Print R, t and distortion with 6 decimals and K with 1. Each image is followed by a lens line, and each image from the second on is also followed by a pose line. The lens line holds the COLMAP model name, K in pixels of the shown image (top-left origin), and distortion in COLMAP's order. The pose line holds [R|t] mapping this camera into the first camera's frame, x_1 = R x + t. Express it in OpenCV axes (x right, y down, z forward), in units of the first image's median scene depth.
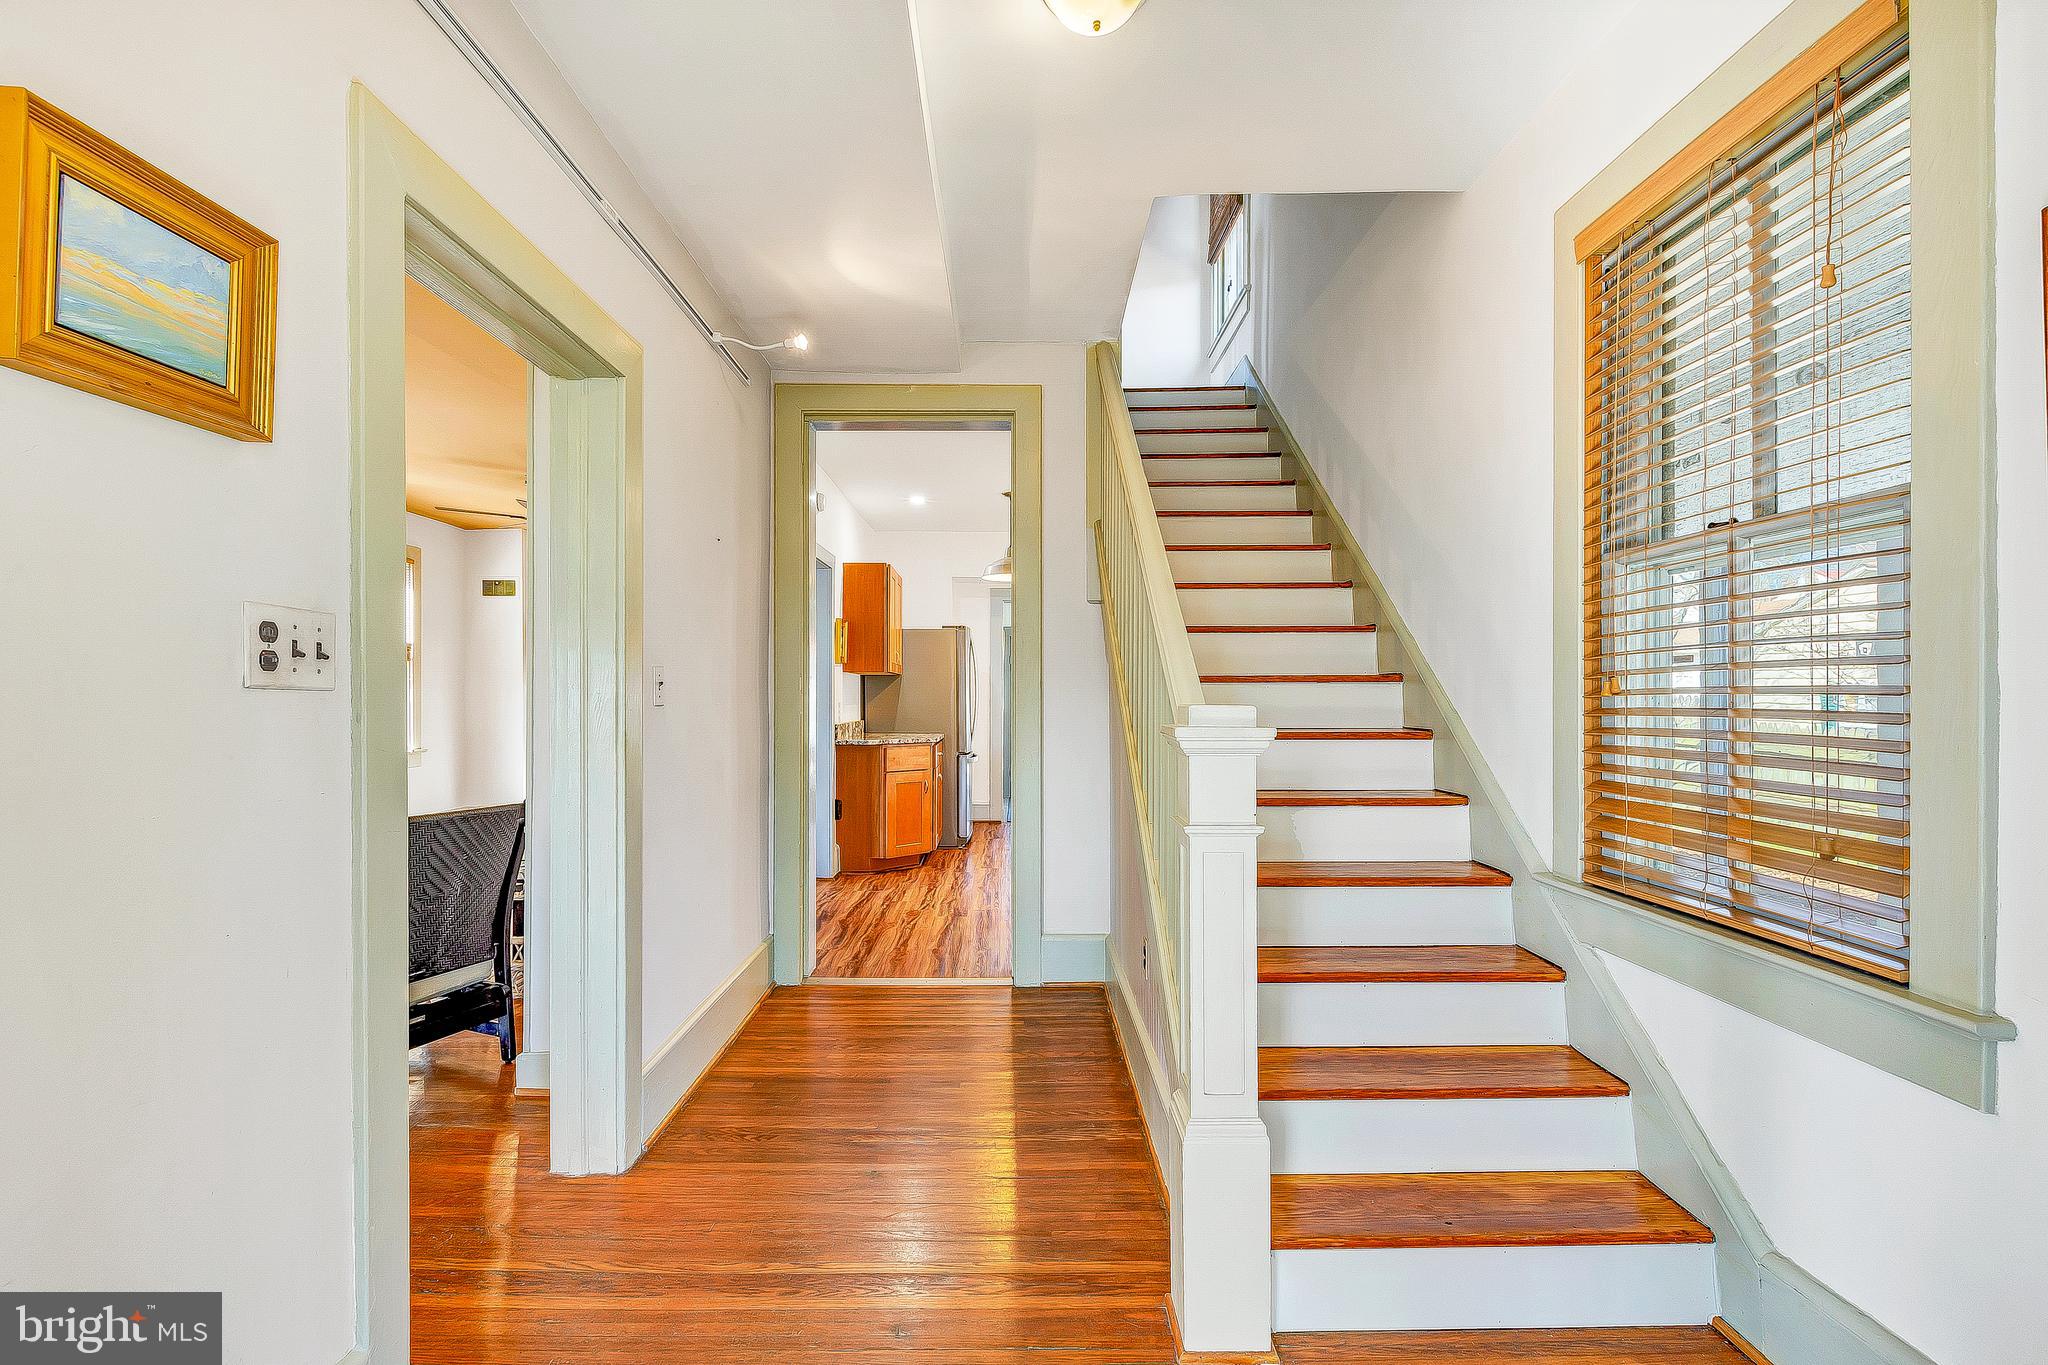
lens RADIAL K [[908.2, 0, 1027.8], [0, 908.2, 697.4], [0, 0, 1]] dist [0.001397, 0.000386]
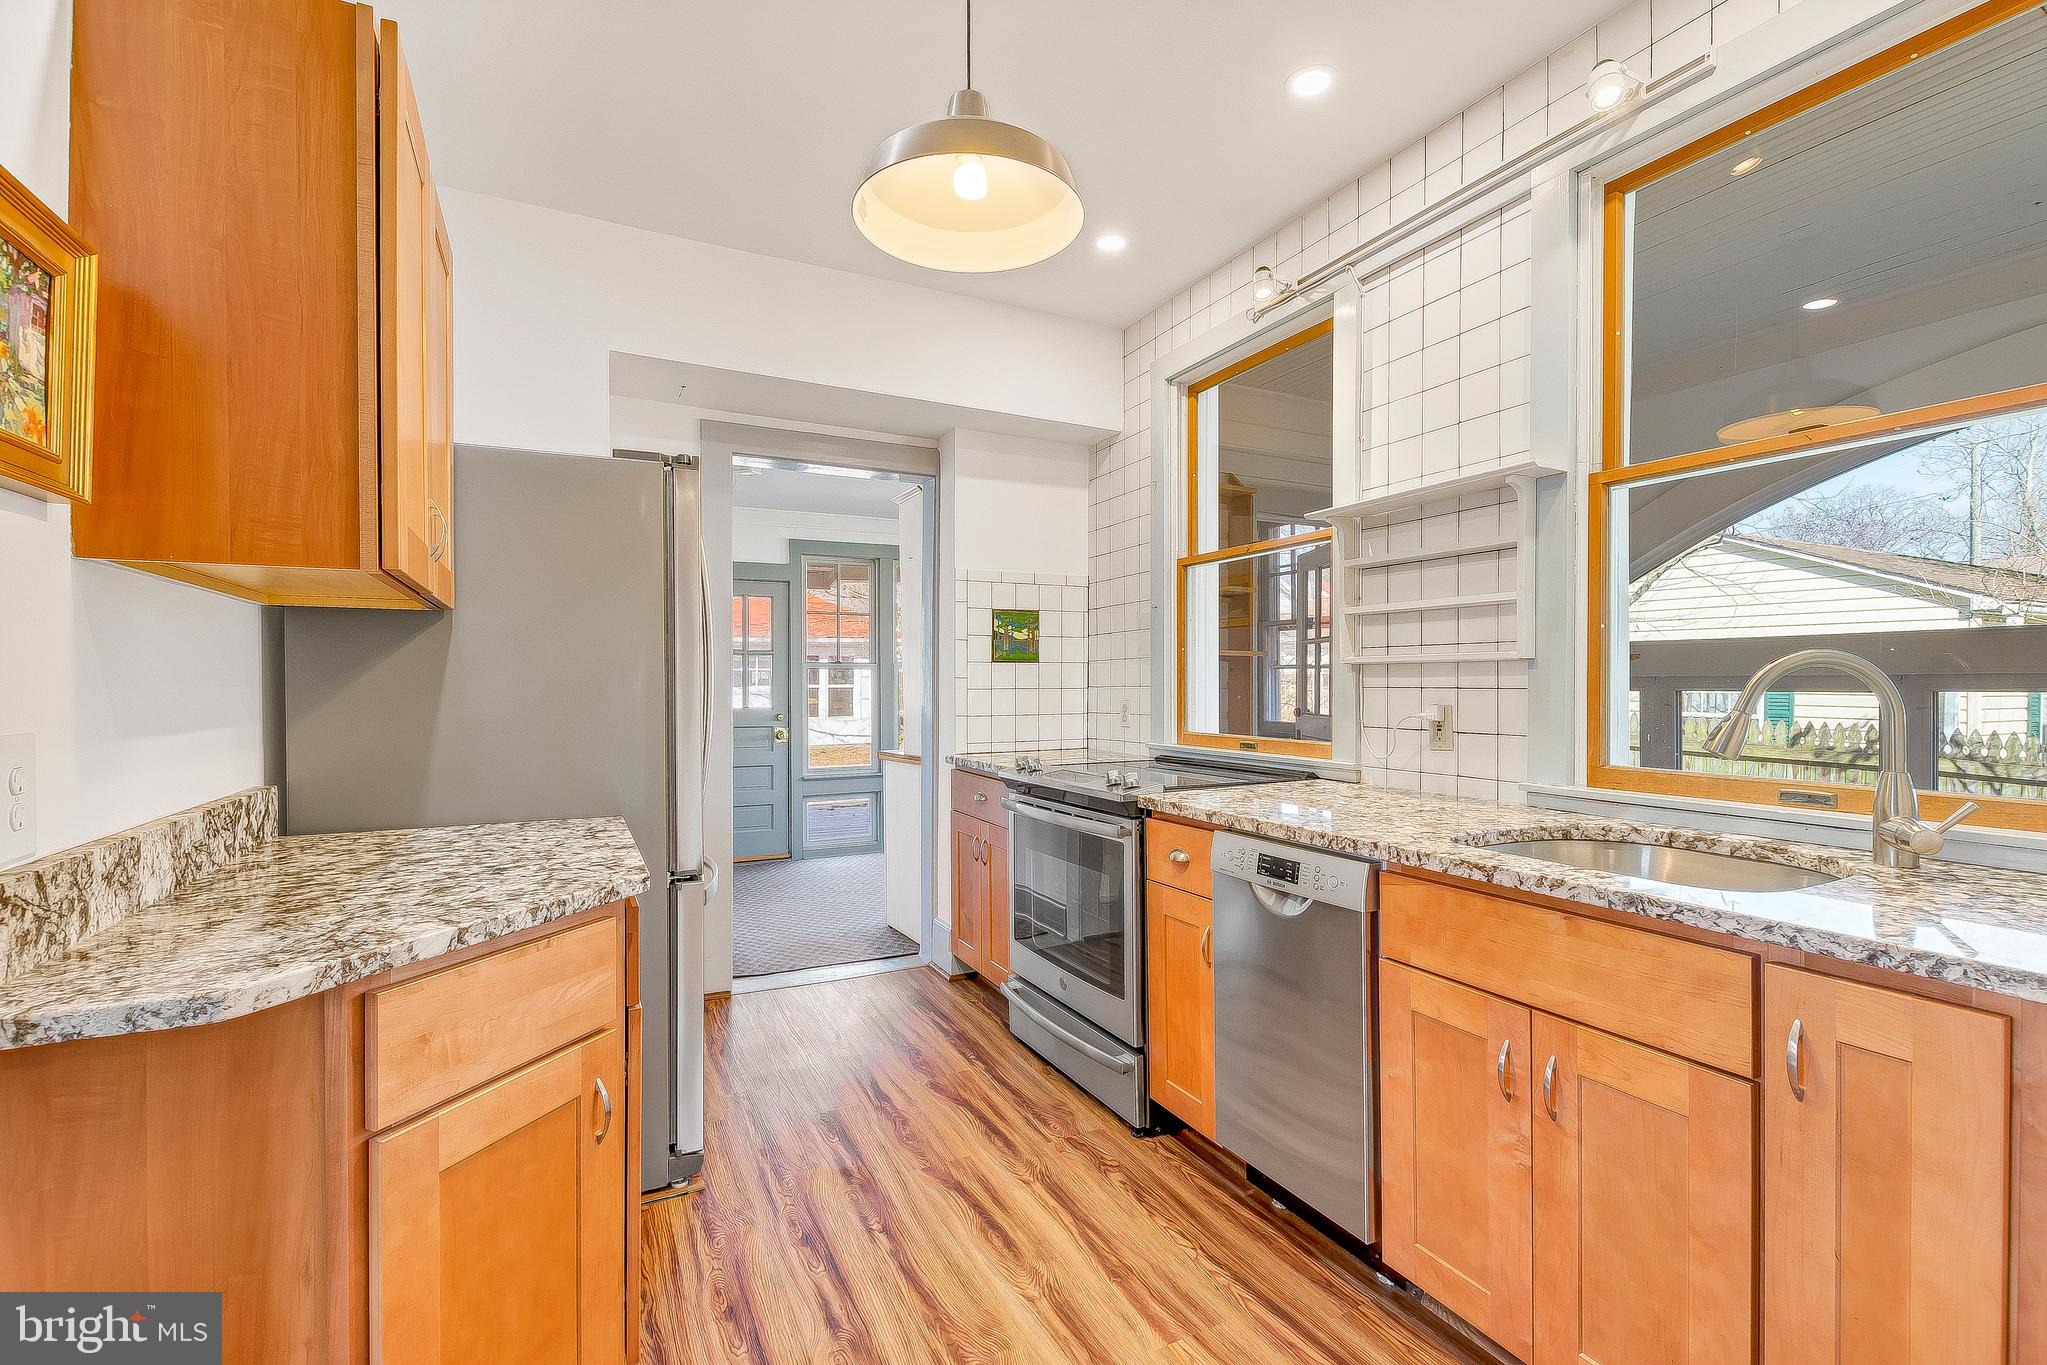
lens RADIAL K [[898.3, 0, 1023.5], [0, 898.3, 682.5], [0, 0, 1]] dist [0.002515, -0.000489]
pose [[0.903401, -0.003884, 0.428779, -0.121619], [0.003237, 0.999992, 0.002237, -0.003907], [-0.428784, -0.000633, 0.903407, 0.825851]]
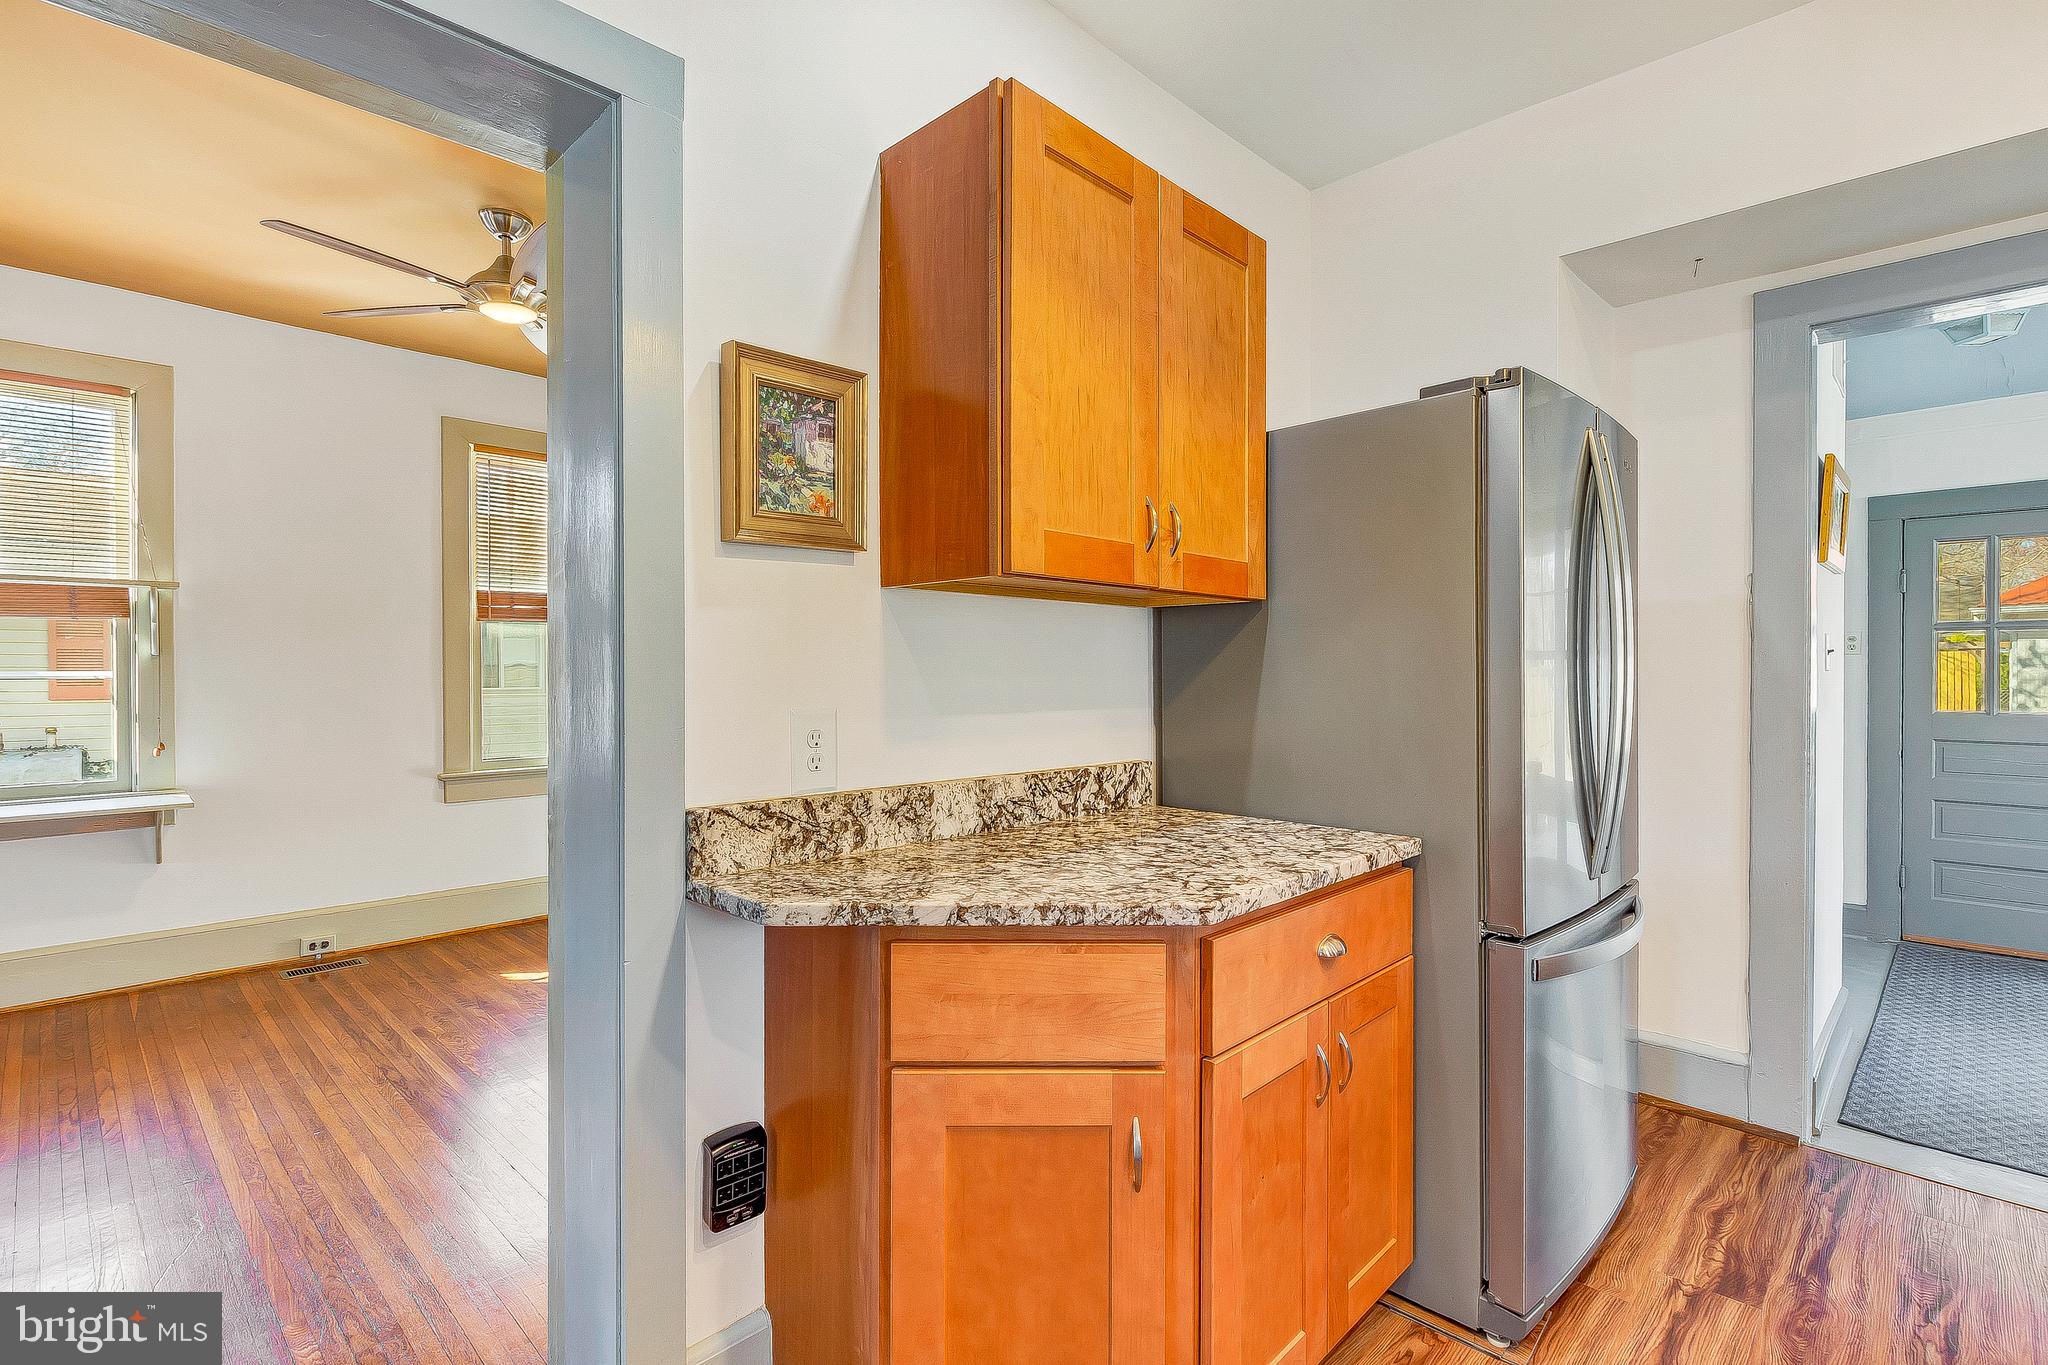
lens RADIAL K [[954.1, 0, 1030.3], [0, 954.1, 674.0], [0, 0, 1]] dist [0.002141, 0.000225]
pose [[0.702002, -0.002096, -0.712171, 0.017362], [0.004014, 0.999991, 0.001014, -0.004287], [0.712163, -0.003571, 0.702005, 0.910305]]
